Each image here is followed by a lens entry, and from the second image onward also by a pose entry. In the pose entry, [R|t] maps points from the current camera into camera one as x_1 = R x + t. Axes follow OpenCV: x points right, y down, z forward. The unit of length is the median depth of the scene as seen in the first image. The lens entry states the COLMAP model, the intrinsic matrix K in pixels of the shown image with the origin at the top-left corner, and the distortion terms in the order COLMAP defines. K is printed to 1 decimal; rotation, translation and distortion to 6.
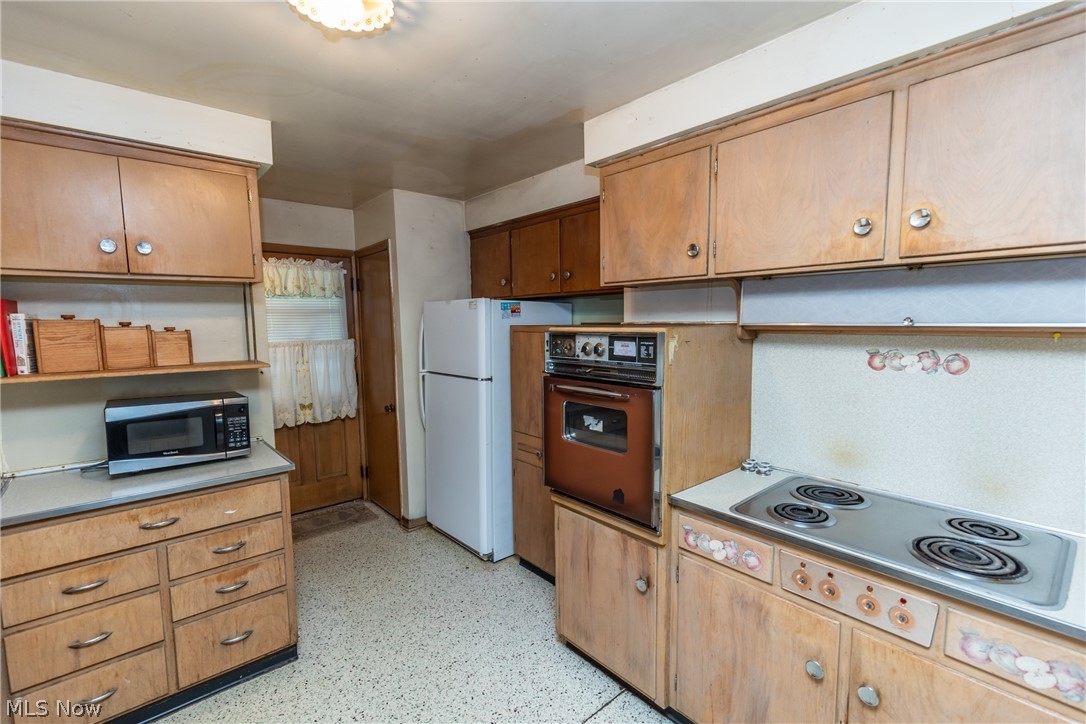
lens RADIAL K [[484.7, 0, 547.1], [0, 484.7, 370.5], [0, 0, 1]] dist [0.003398, -0.000765]
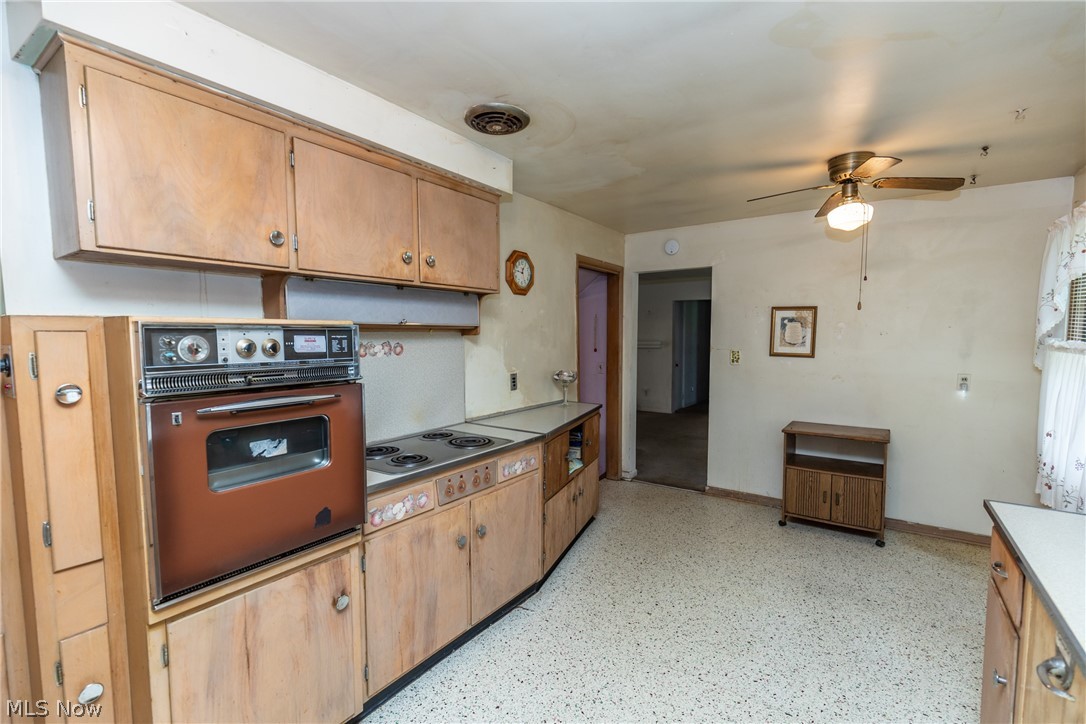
lens RADIAL K [[484.7, 0, 544.6], [0, 484.7, 370.7], [0, 0, 1]] dist [0.003398, -0.000765]
pose [[-0.244586, -0.063245, 0.967563, -0.525613], [0.103987, 0.990405, 0.091025, -0.022976], [-0.964036, 0.122877, -0.235662, 0.553652]]
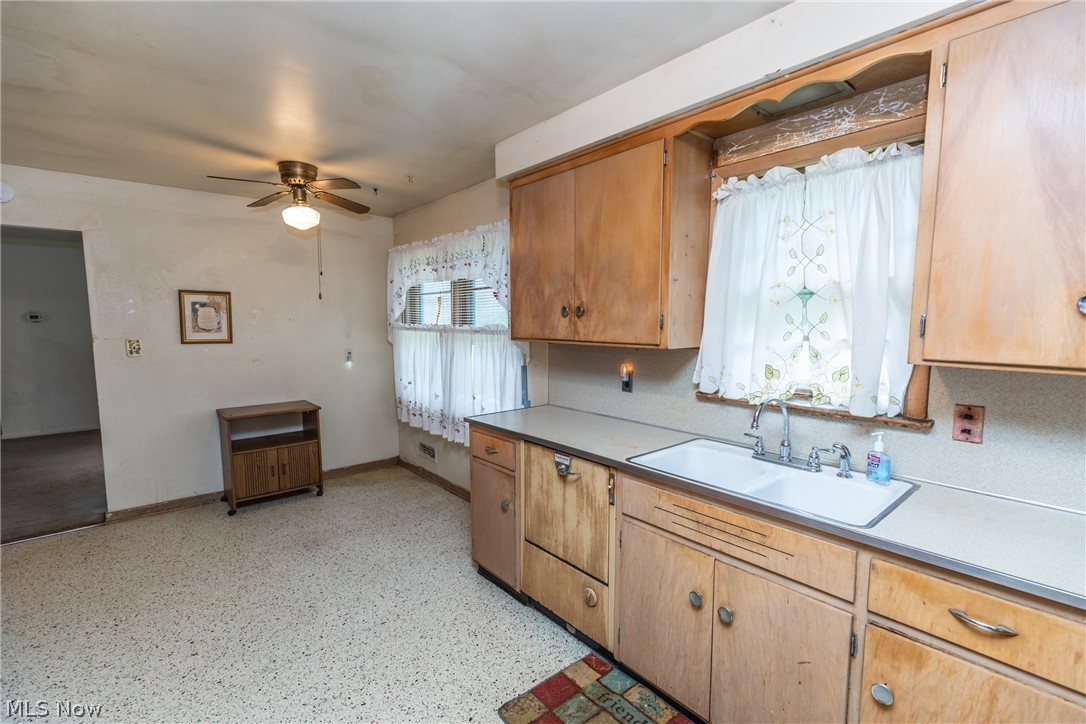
lens RADIAL K [[484.7, 0, 546.8], [0, 484.7, 366.7], [0, 0, 1]] dist [0.003398, -0.000765]
pose [[-0.999947, 0.009424, 0.004038, -0.223686], [0.010047, 0.979212, 0.202589, -0.070436], [-0.002045, 0.202619, -0.979255, 0.937616]]
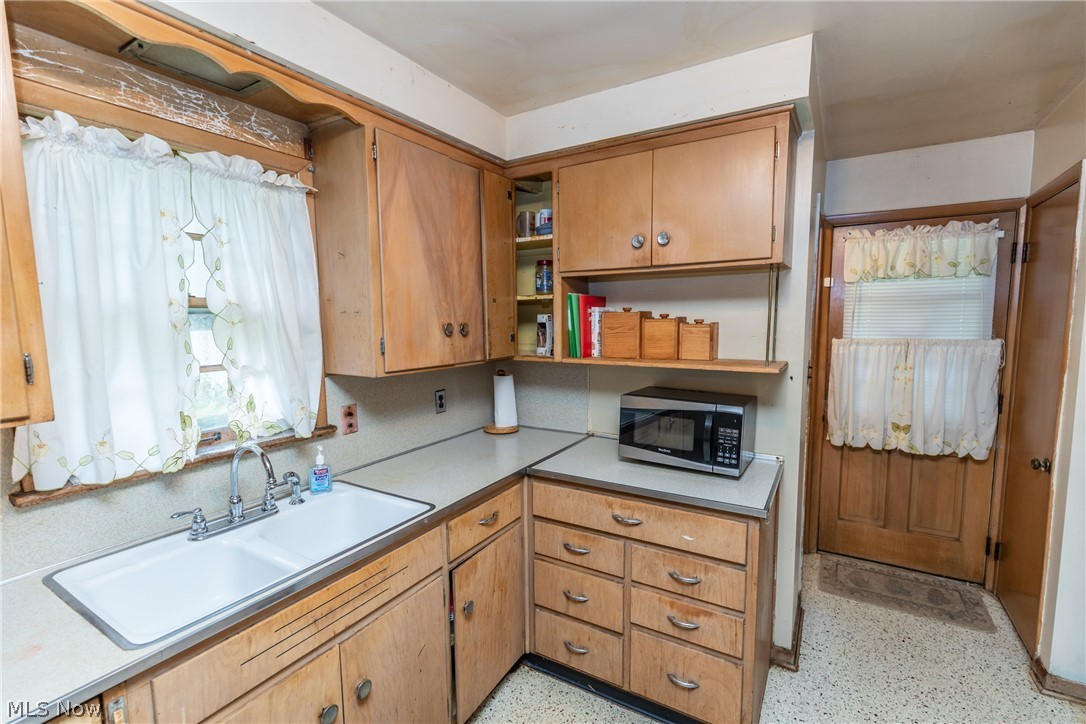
lens RADIAL K [[484.7, 0, 544.2], [0, 484.7, 367.0], [0, 0, 1]] dist [0.003398, -0.000765]
pose [[0.309005, 0.107270, -0.944991, 0.041461], [-0.092863, 0.992274, 0.082272, -0.052502], [0.946516, 0.062332, 0.316579, 0.468758]]
